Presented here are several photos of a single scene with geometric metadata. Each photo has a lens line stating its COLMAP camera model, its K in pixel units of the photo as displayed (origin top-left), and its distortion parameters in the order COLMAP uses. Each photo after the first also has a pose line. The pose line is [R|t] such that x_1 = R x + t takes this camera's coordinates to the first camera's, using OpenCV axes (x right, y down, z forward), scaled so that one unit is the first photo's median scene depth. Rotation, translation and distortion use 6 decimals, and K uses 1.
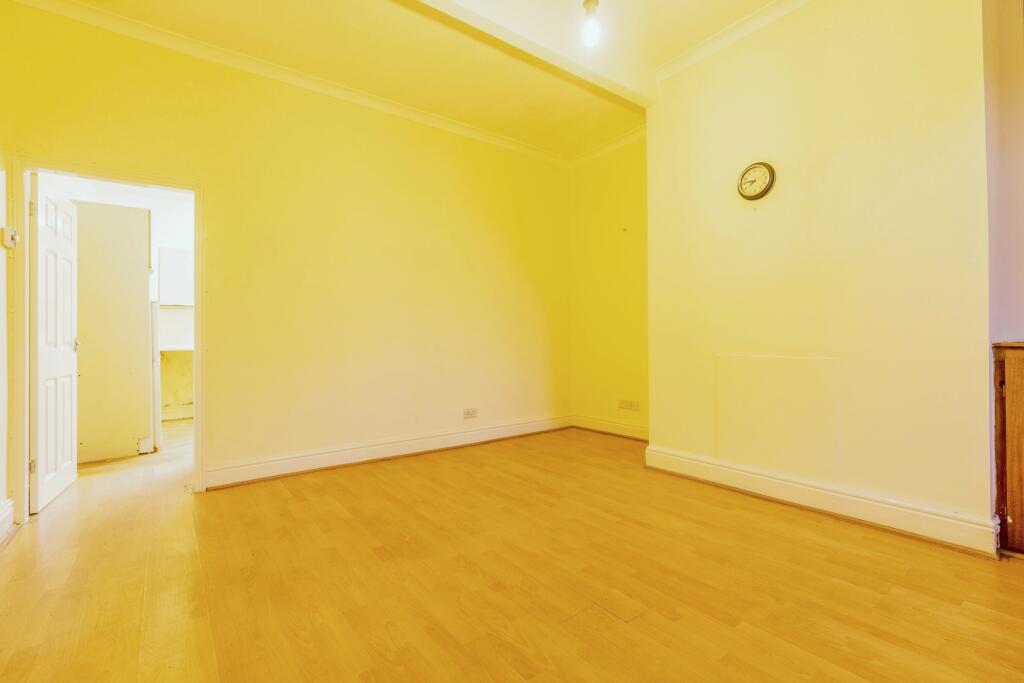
lens RADIAL K [[464.0, 0, 516.5], [0, 464.0, 338.9], [0, 0, 1]] dist [0.001078, 0.000277]
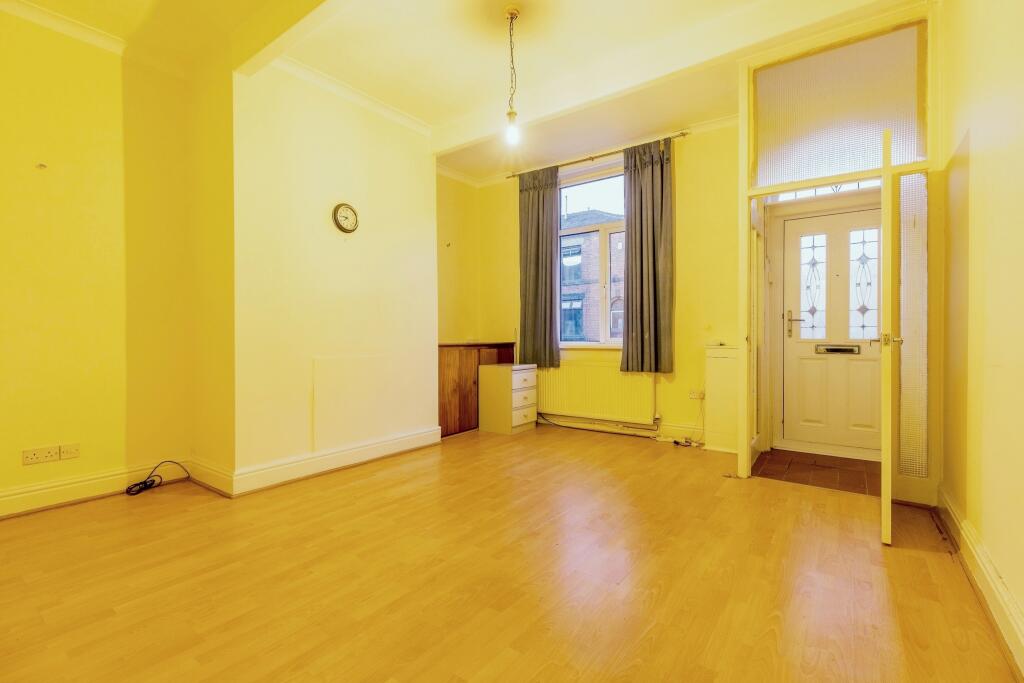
lens RADIAL K [[464.0, 0, 516.5], [0, 464.0, 338.9], [0, 0, 1]] dist [0.001078, 0.000277]
pose [[-0.295205, 0.010283, 0.955379, -0.862960], [0.010483, 0.999917, -0.007523, 0.003760], [-0.955377, 0.007795, -0.295288, 0.974975]]
